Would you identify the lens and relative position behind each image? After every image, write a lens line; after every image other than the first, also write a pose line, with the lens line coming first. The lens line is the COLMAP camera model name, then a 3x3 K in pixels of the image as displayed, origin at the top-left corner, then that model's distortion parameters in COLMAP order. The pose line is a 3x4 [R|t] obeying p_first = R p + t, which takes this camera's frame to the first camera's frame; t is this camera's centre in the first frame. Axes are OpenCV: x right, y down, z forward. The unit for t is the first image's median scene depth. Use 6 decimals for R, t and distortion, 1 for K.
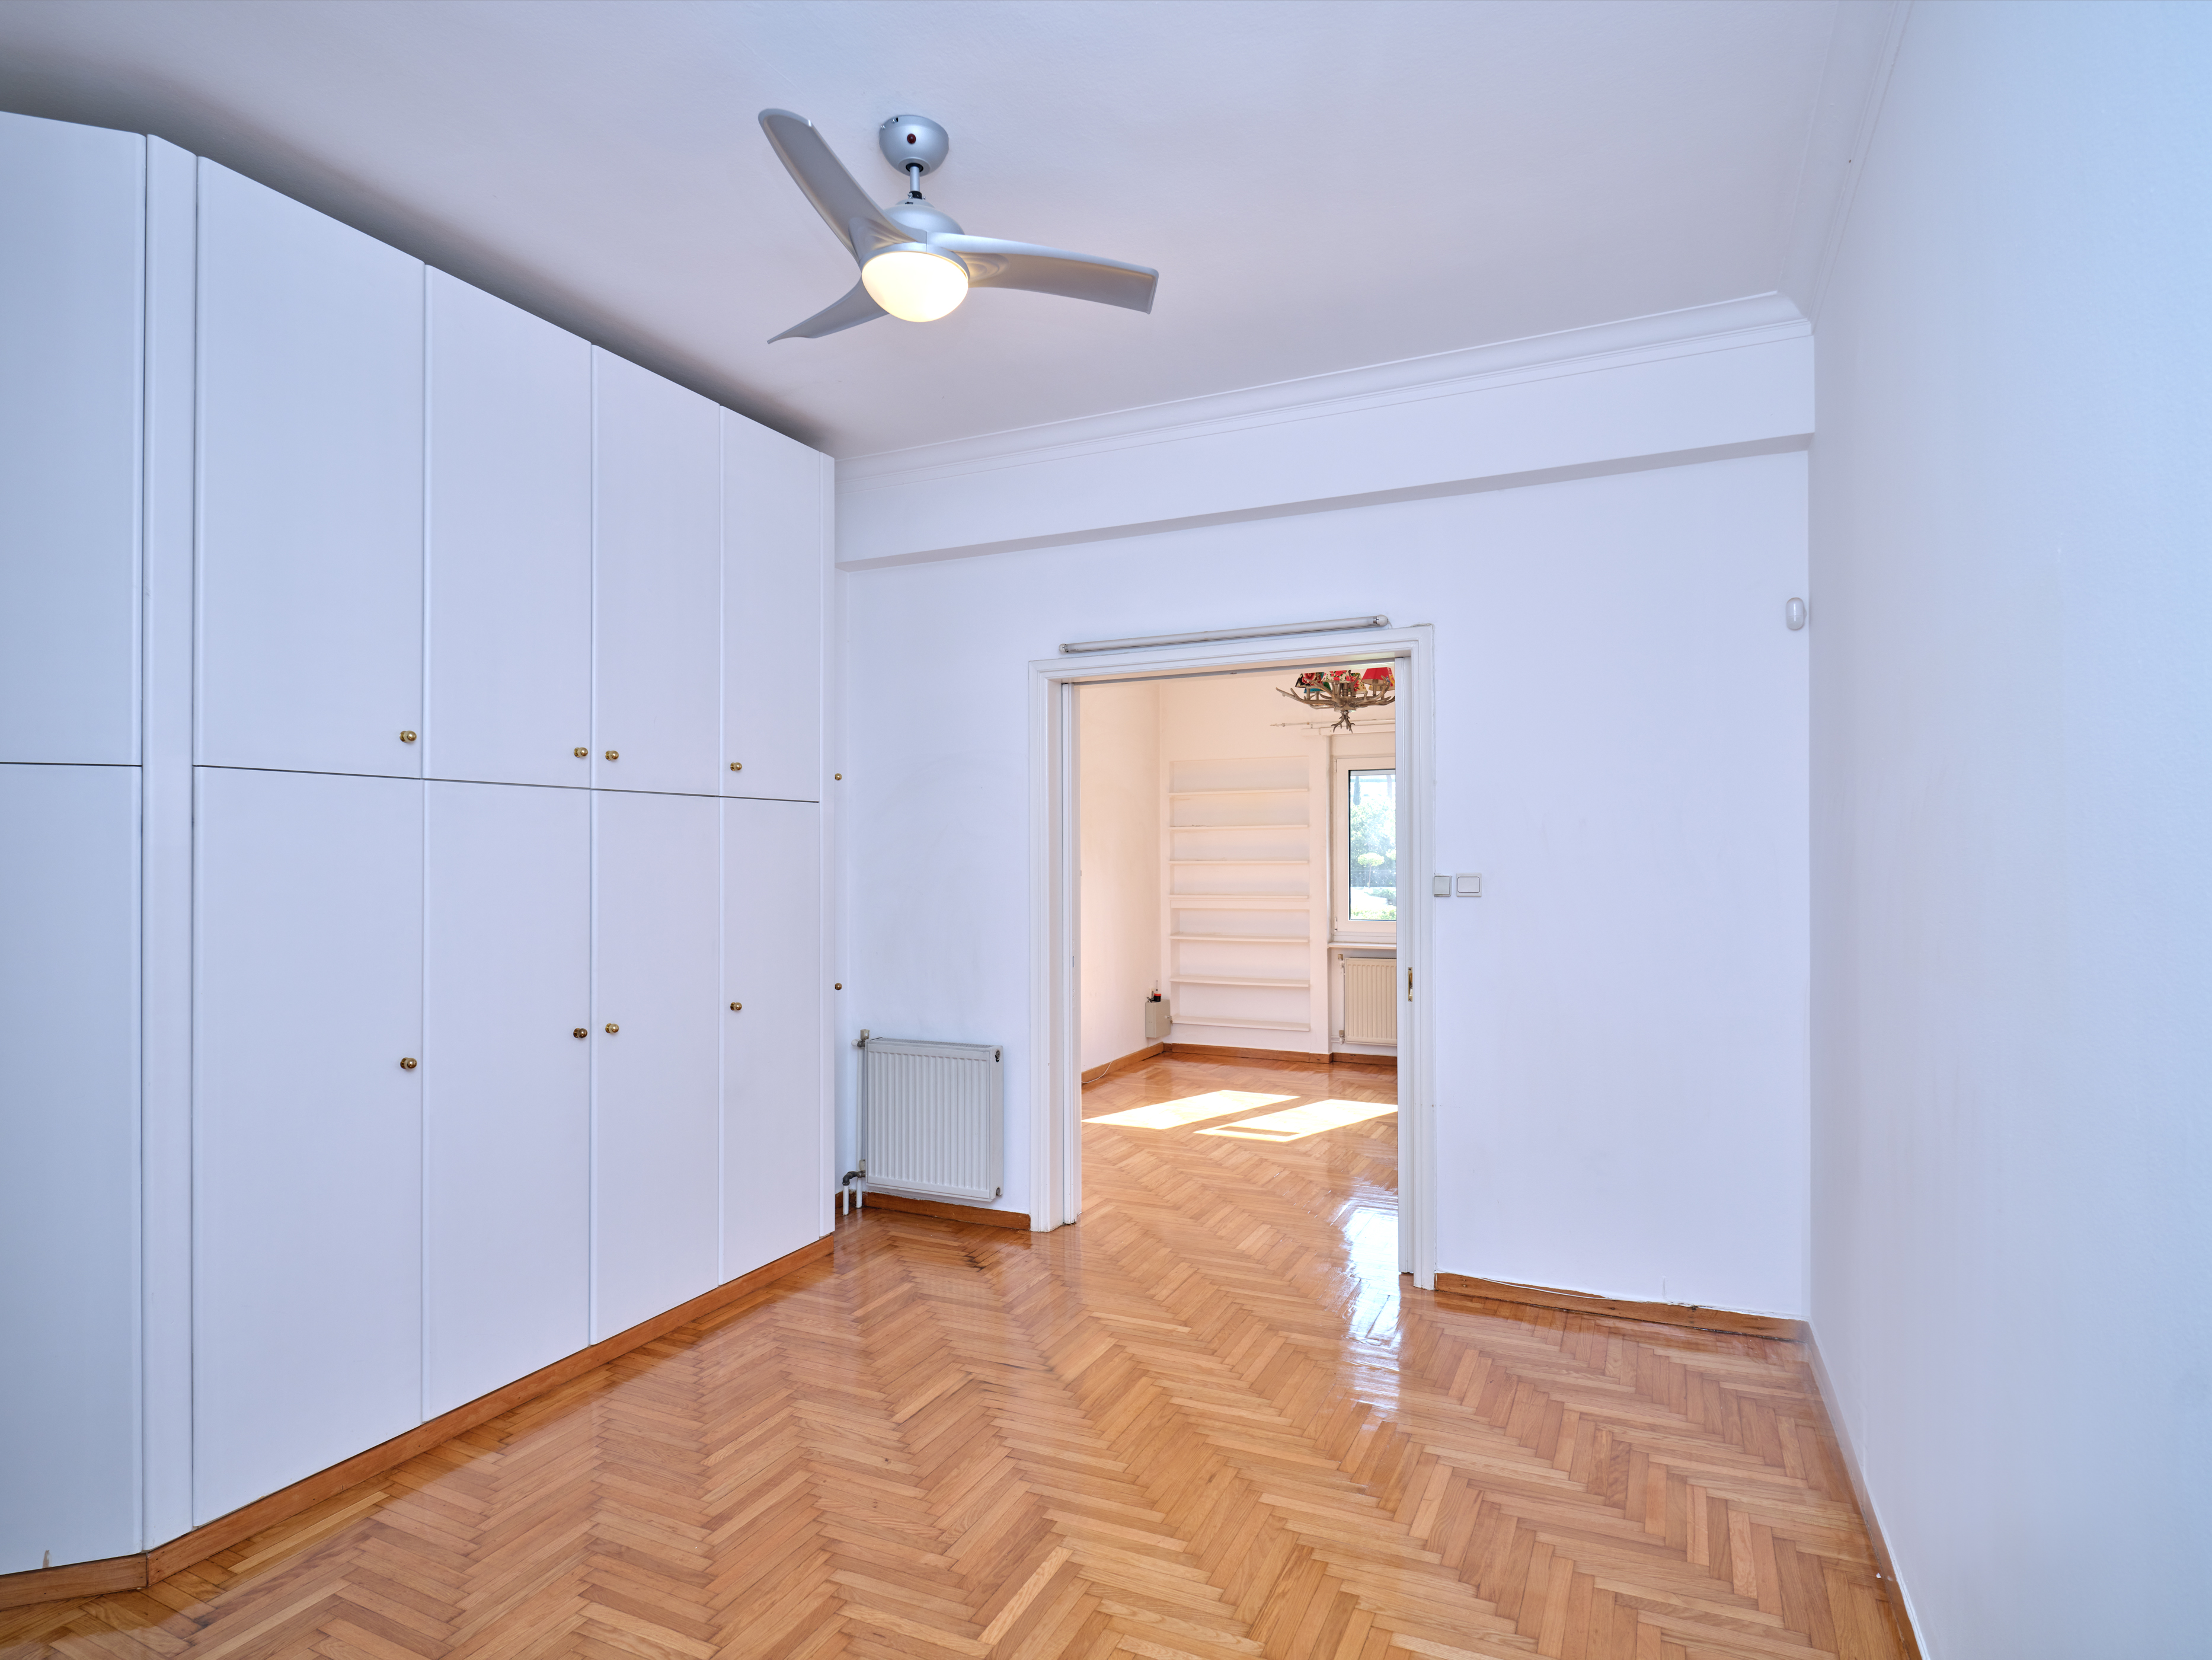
lens RADIAL K [[1200.1, 0, 1107.6], [0, 1200.1, 826.9], [0, 0, 1]] dist [-0.008214, -0.006865]
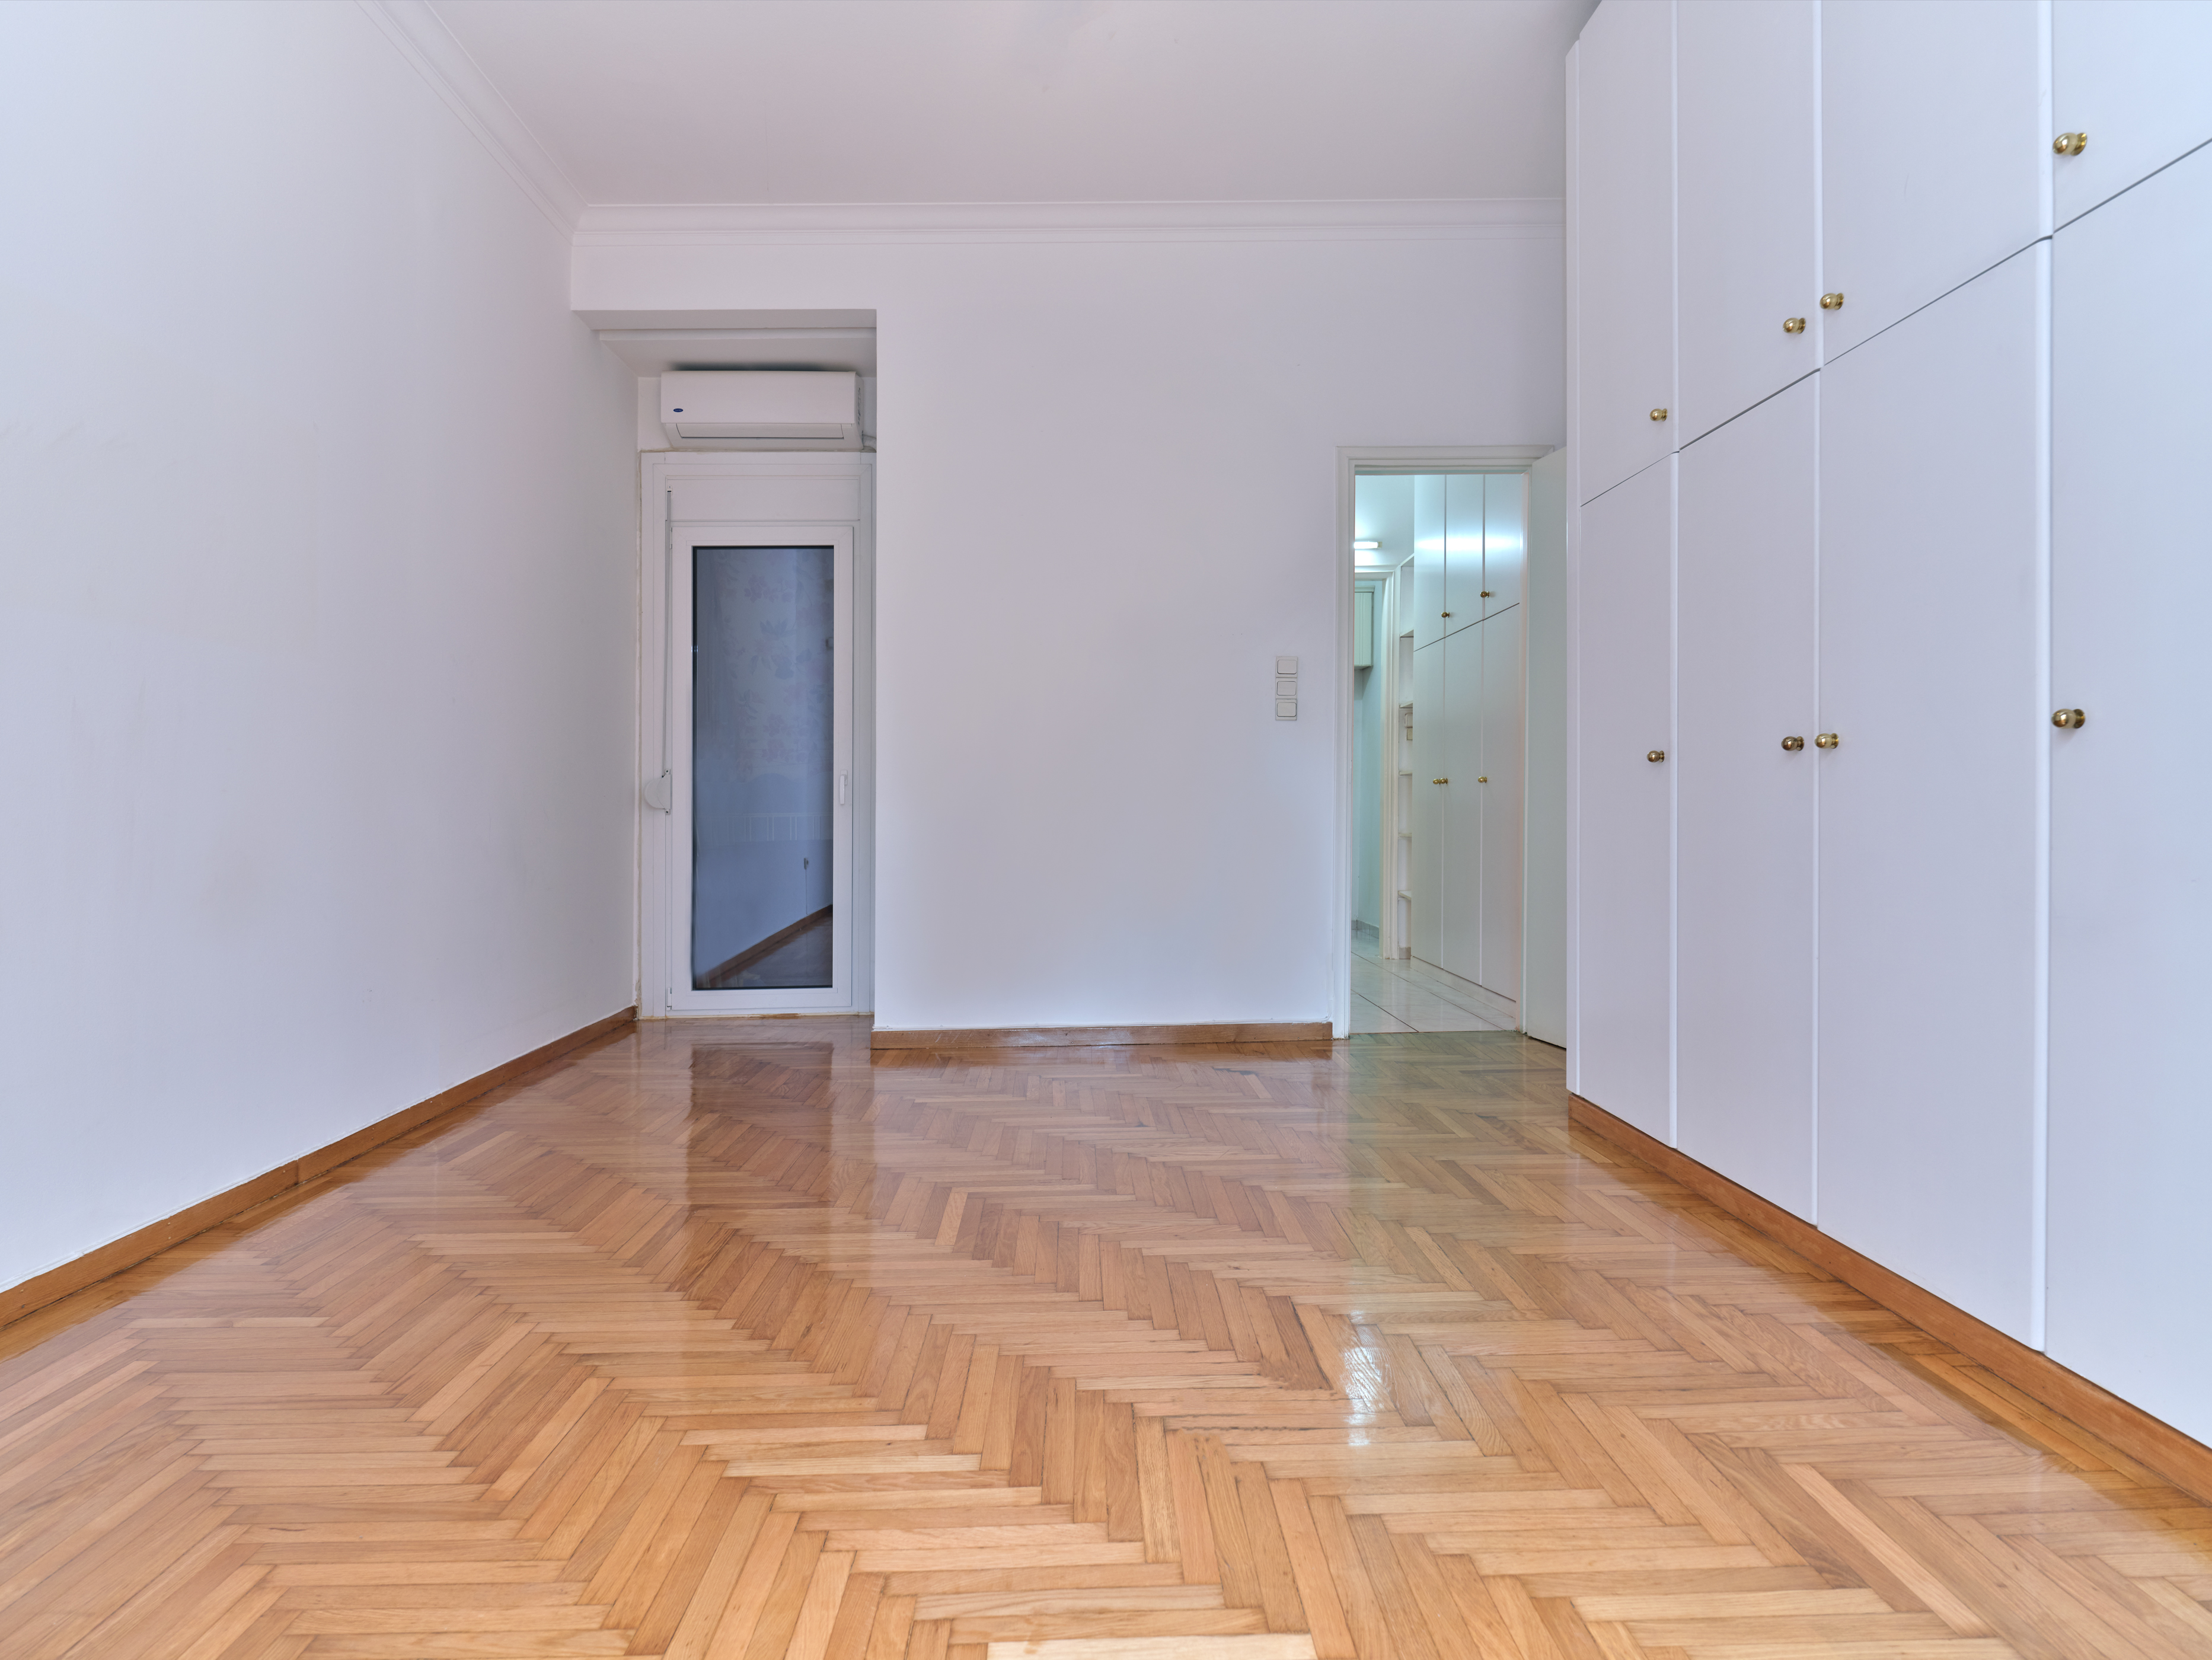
lens RADIAL K [[1199.9, 0, 1087.5], [0, 1199.9, 810.3], [0, 0, 1]] dist [-0.008214, -0.006865]
pose [[-0.903289, 0.014915, -0.428773, 0.169131], [0.024416, 0.999563, -0.016665, 0.182518], [0.428337, -0.025522, -0.903259, 1.229839]]
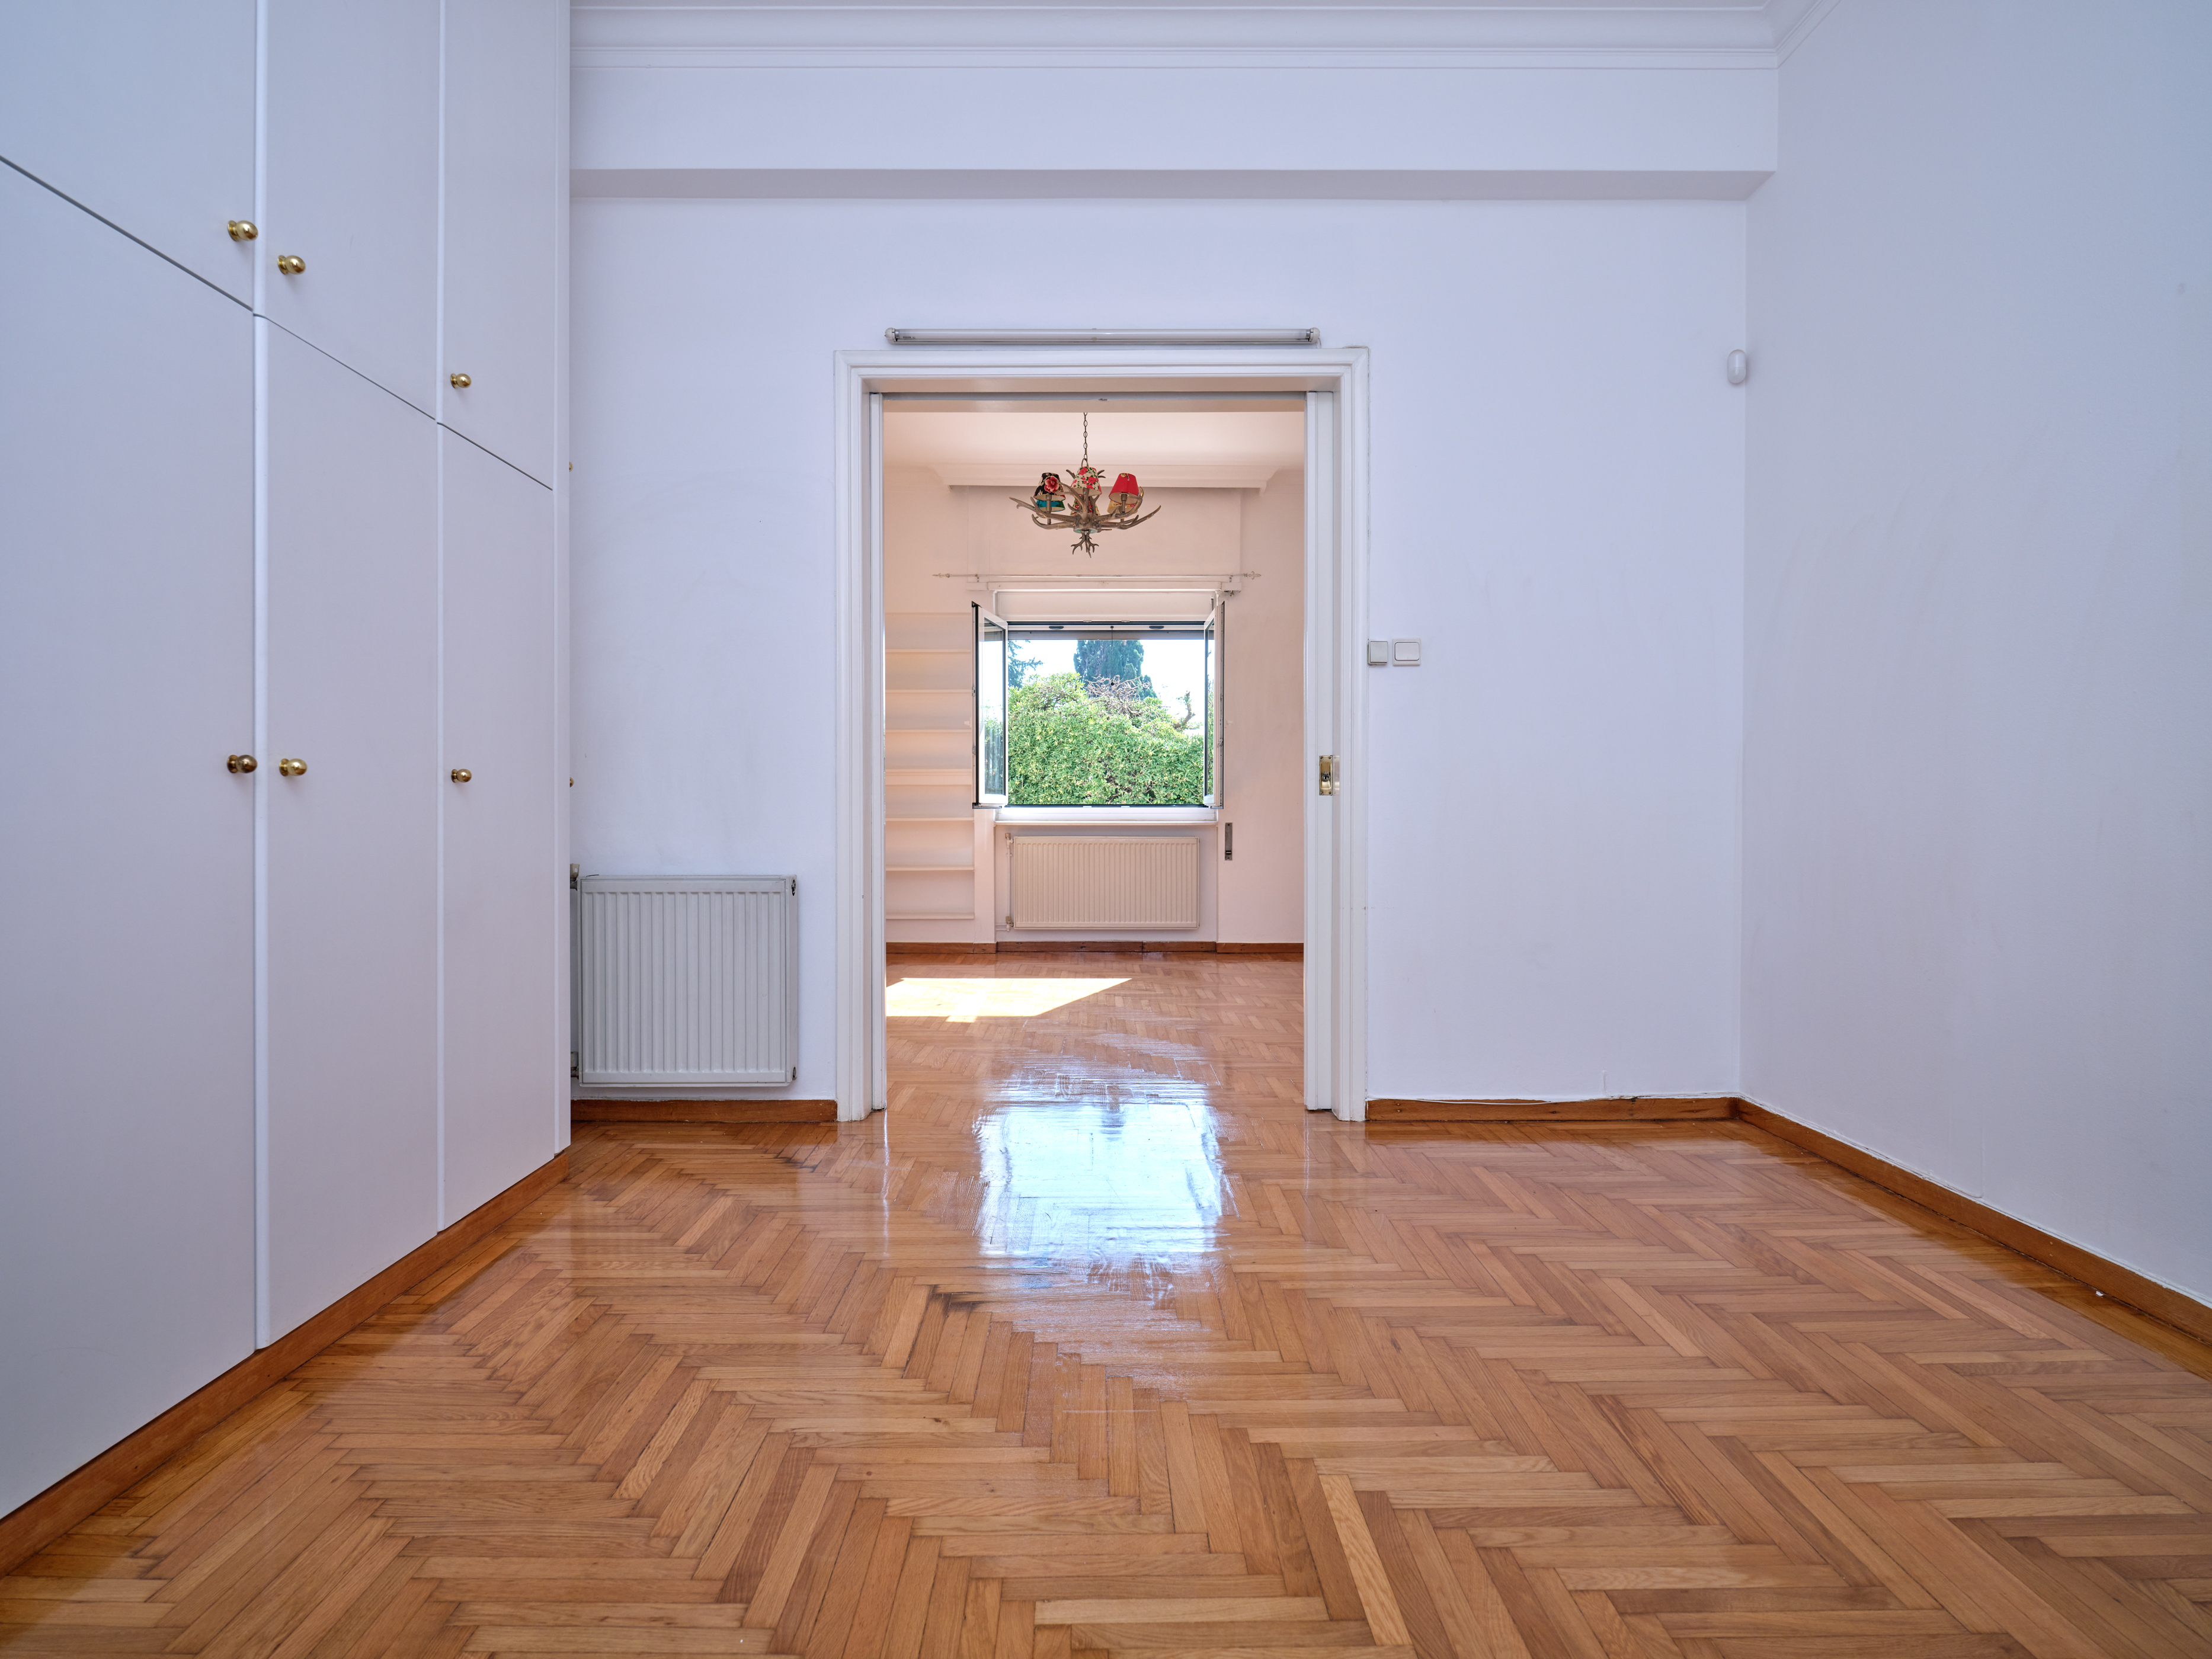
lens RADIAL K [[1199.9, 0, 1099.7], [0, 1199.9, 813.8], [0, 0, 1]] dist [-0.008214, -0.006865]
pose [[0.906180, 0.000433, 0.422893, -0.271843], [-0.010080, 0.999737, 0.020576, 0.152119], [-0.422773, -0.022908, 0.905946, 0.308712]]
